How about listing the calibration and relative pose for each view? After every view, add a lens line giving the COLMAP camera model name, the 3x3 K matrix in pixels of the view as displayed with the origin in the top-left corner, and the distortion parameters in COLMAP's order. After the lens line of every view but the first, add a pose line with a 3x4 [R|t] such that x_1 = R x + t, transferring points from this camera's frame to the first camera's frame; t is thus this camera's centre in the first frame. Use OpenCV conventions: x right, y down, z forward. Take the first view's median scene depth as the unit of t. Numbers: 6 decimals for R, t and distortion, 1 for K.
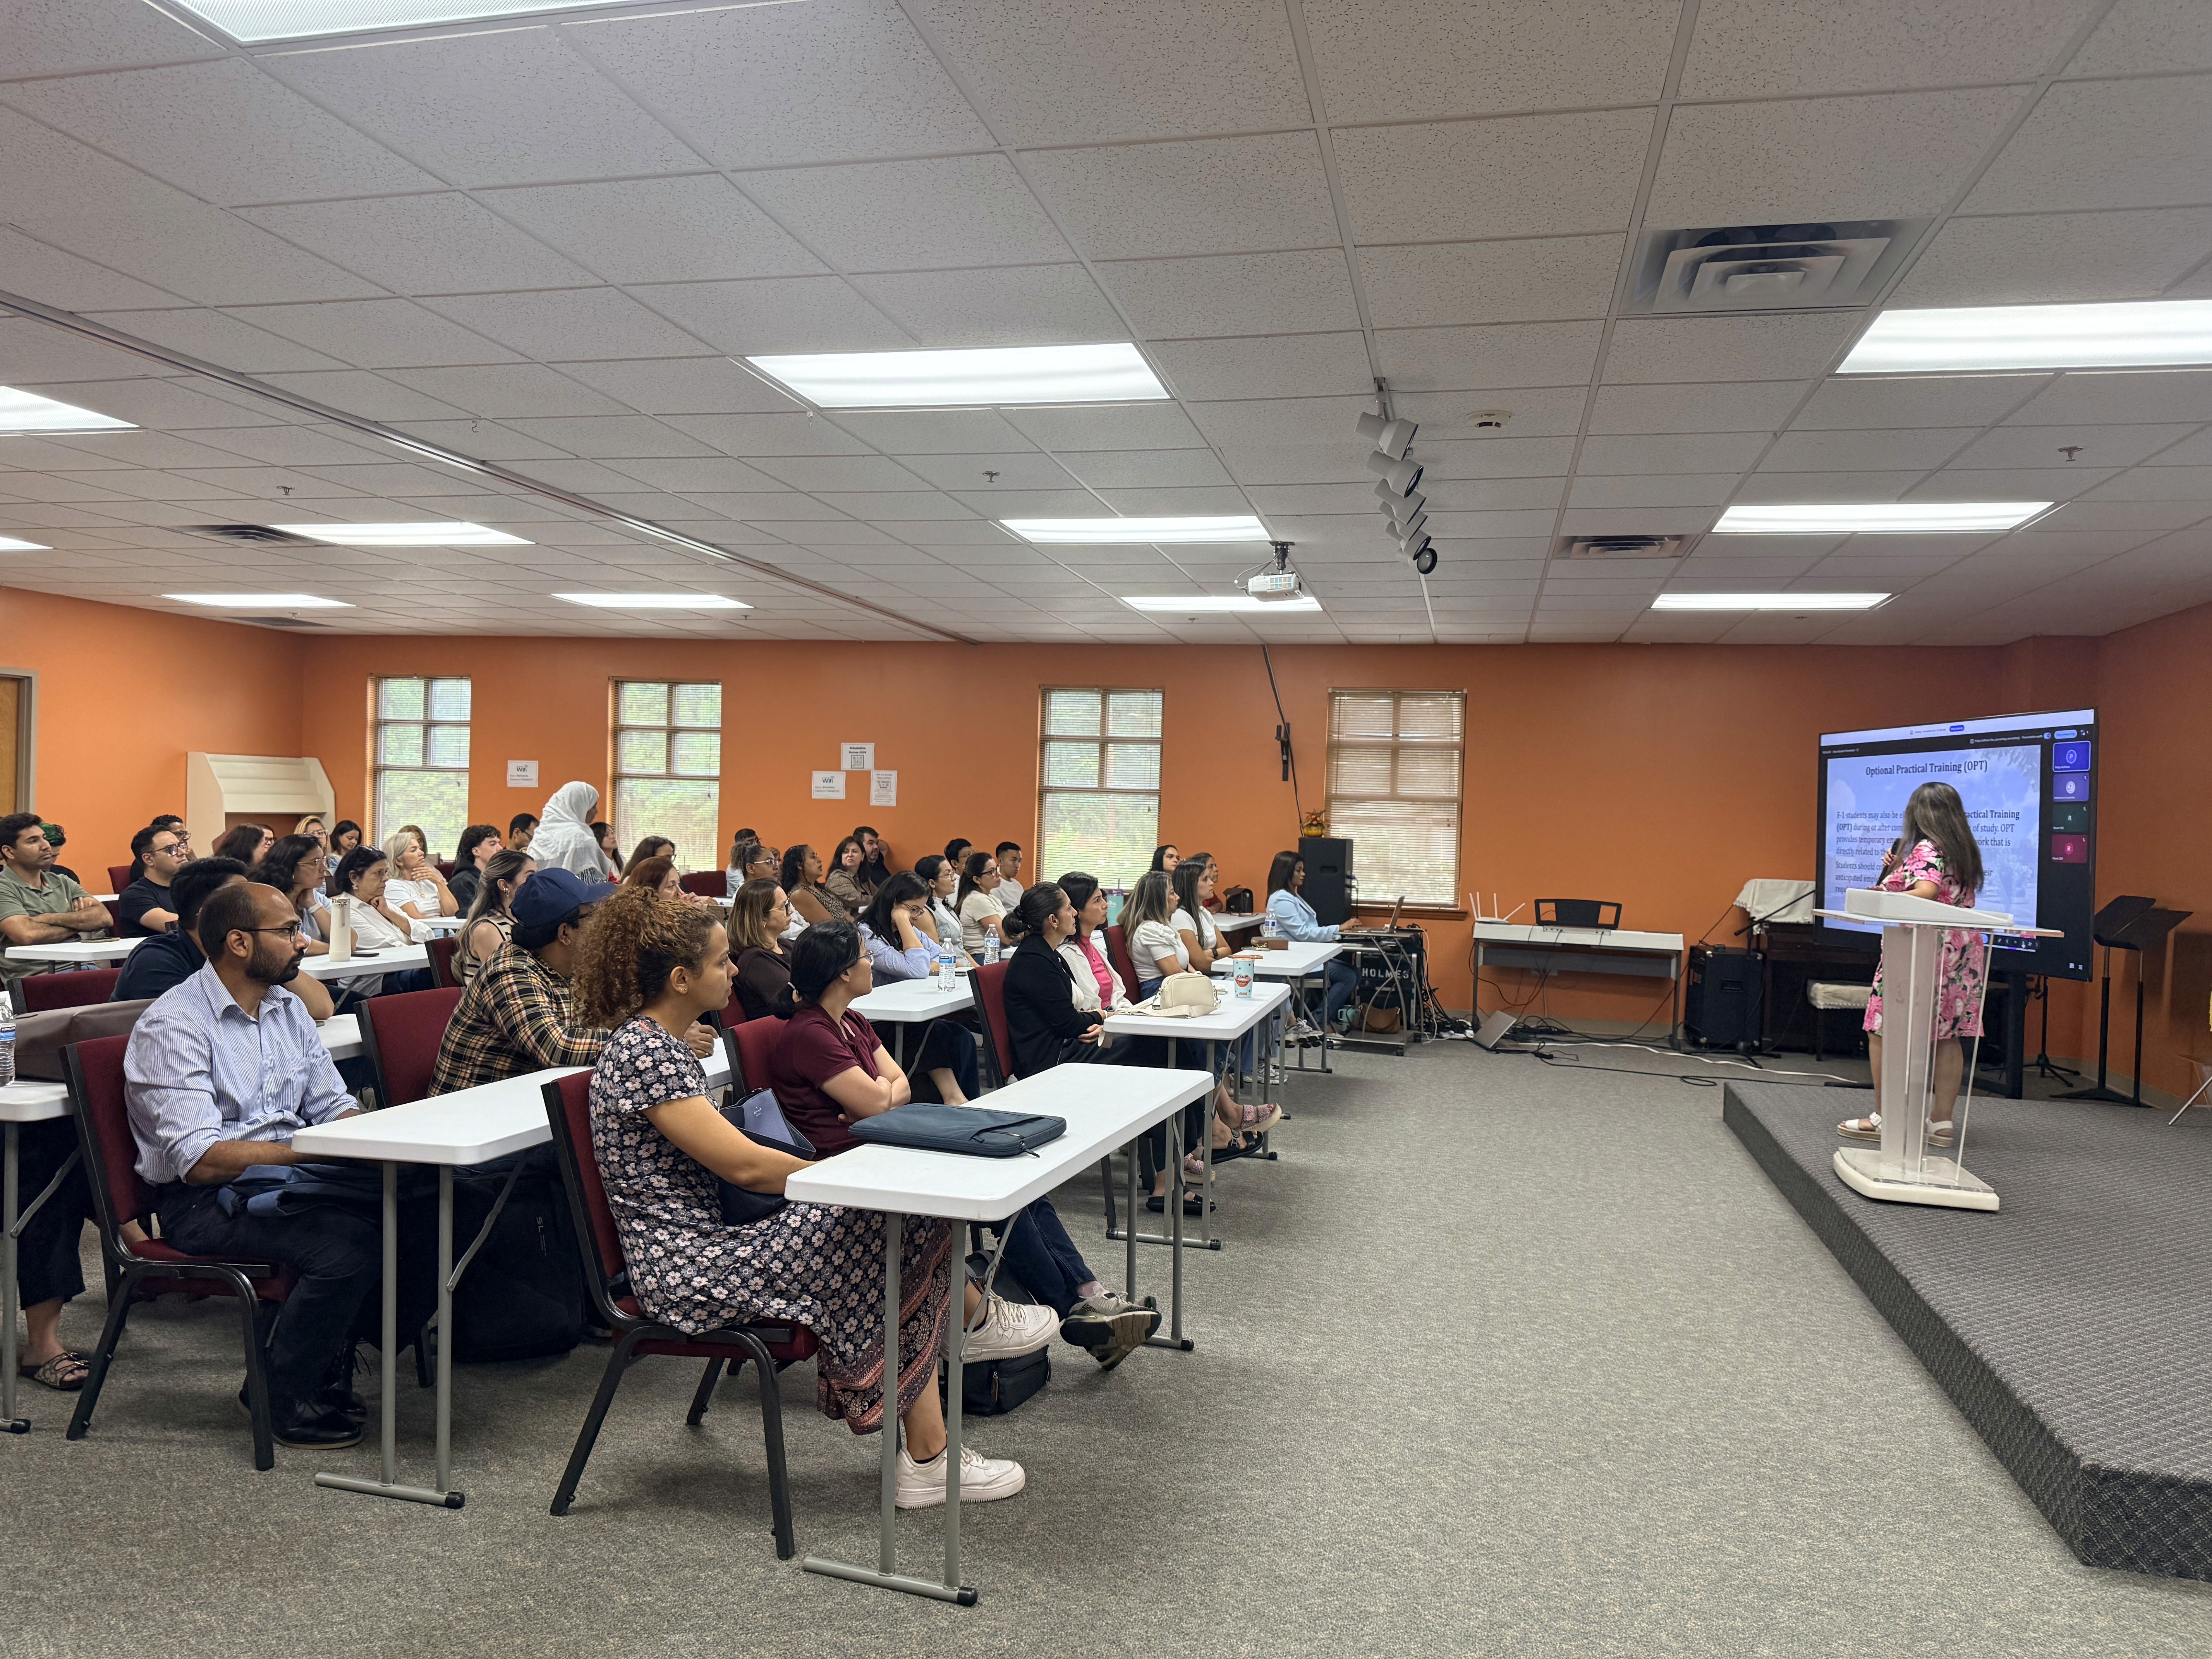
lens RADIAL K [[1552.3, 0, 1117.9], [0, 1552.3, 837.9], [0, 0, 1]] dist [0.048429, -0.081696]
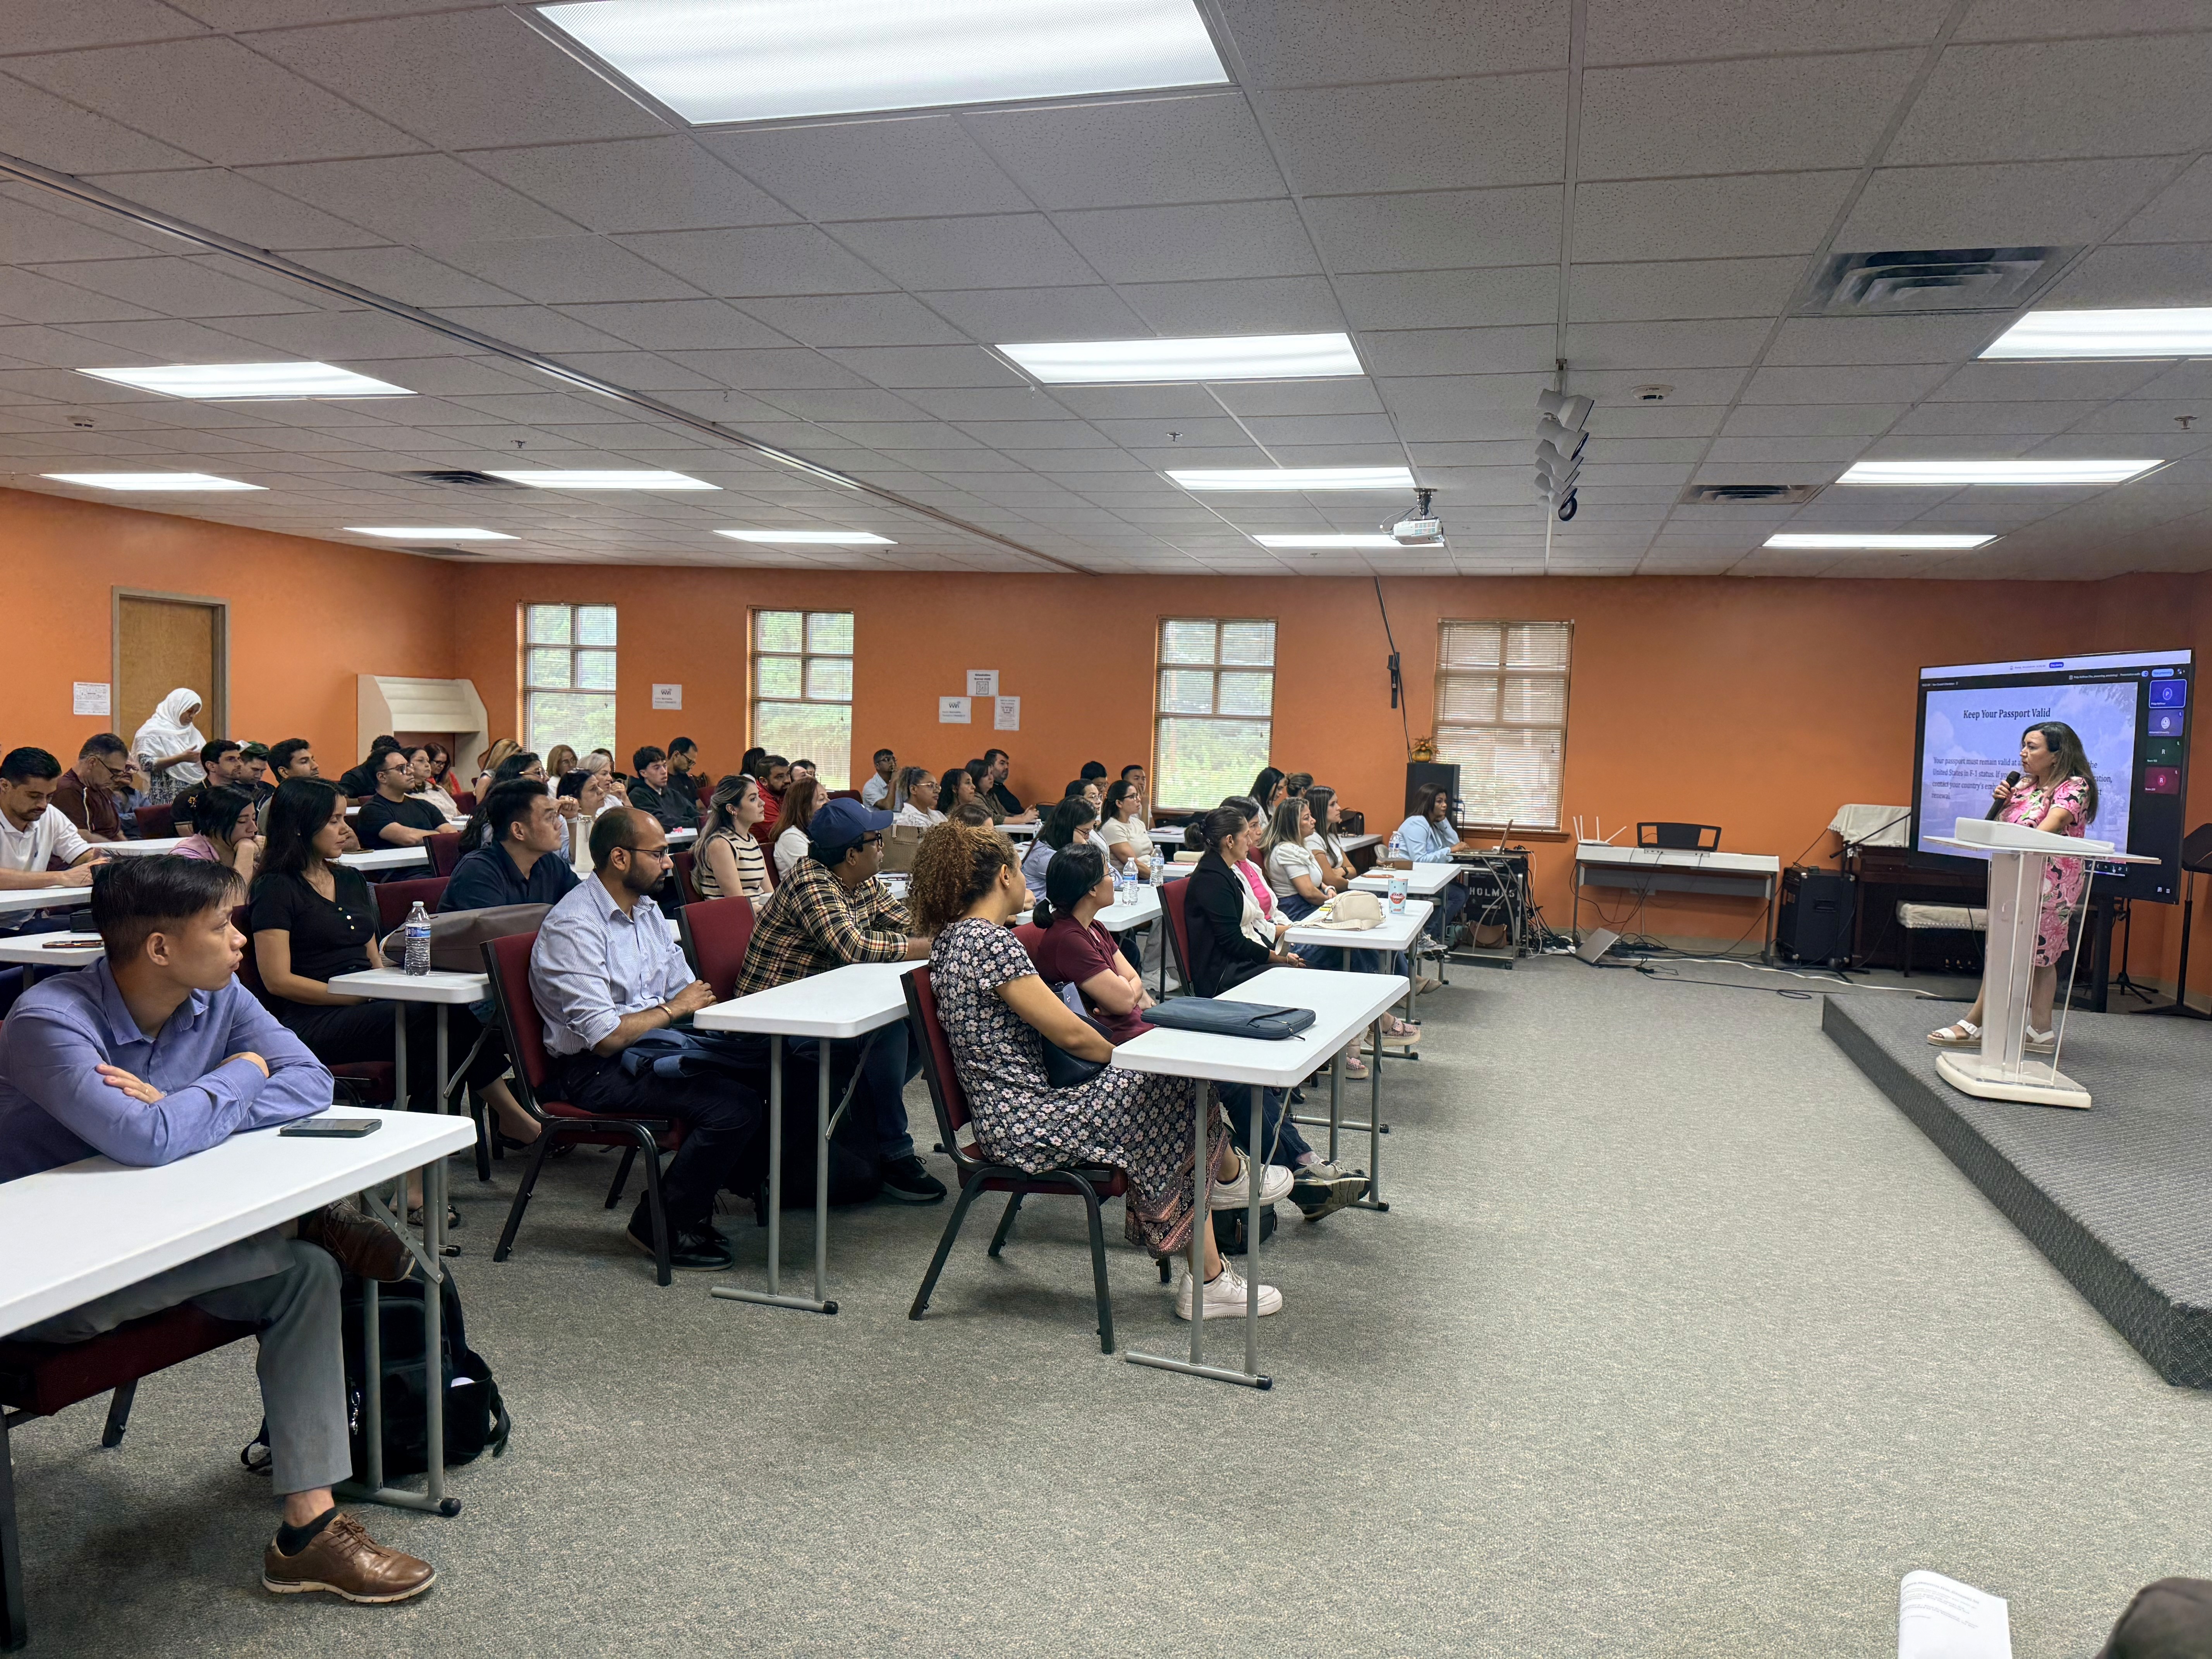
lens RADIAL K [[1552.3, 0, 1117.9], [0, 1552.3, 837.9], [0, 0, 1]] dist [0.048429, -0.081696]
pose [[0.999446, 0.007250, -0.032498, -0.072093], [-0.005507, 0.998558, 0.053402, -0.006932], [0.032838, -0.053193, 0.998044, -0.094315]]
